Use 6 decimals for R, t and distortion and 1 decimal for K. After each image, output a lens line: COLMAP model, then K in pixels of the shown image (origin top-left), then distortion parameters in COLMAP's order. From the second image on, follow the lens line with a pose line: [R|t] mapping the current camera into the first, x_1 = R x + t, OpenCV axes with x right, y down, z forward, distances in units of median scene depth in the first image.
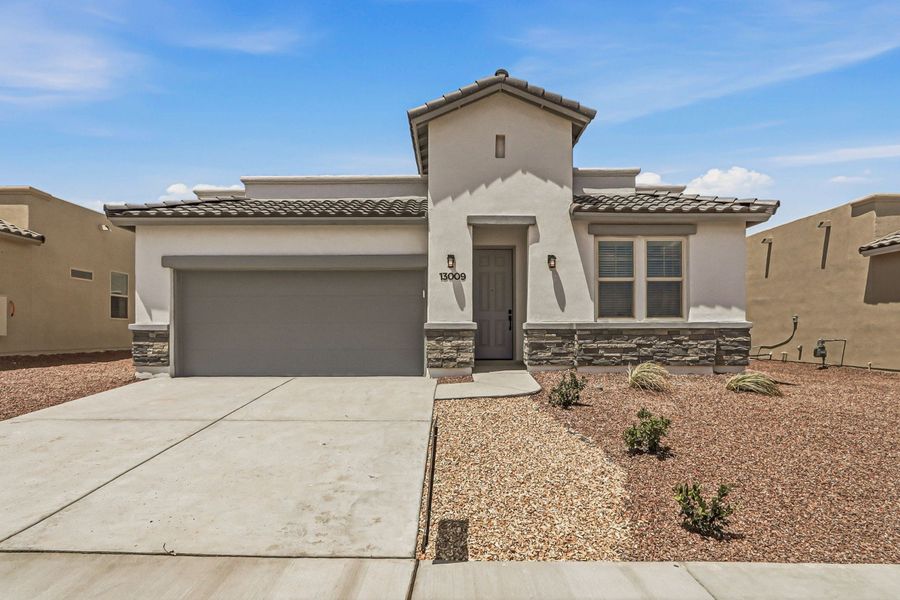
lens RADIAL K [[418.7, 0, 450.0], [0, 418.7, 308.8], [0, 0, 1]] dist [-0.012493, 0.002988]
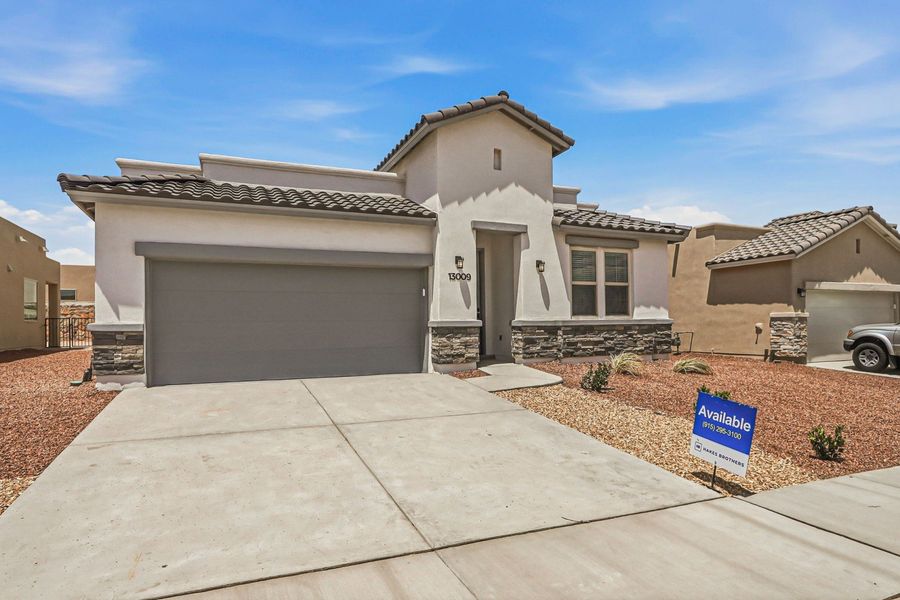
lens RADIAL K [[418.7, 0, 459.6], [0, 418.7, 298.6], [0, 0, 1]] dist [-0.012493, 0.002988]
pose [[0.944561, 0.013267, 0.328068, -0.330246], [-0.007827, 0.999809, -0.017898, -0.002809], [-0.328242, 0.014337, 0.944485, 0.001087]]
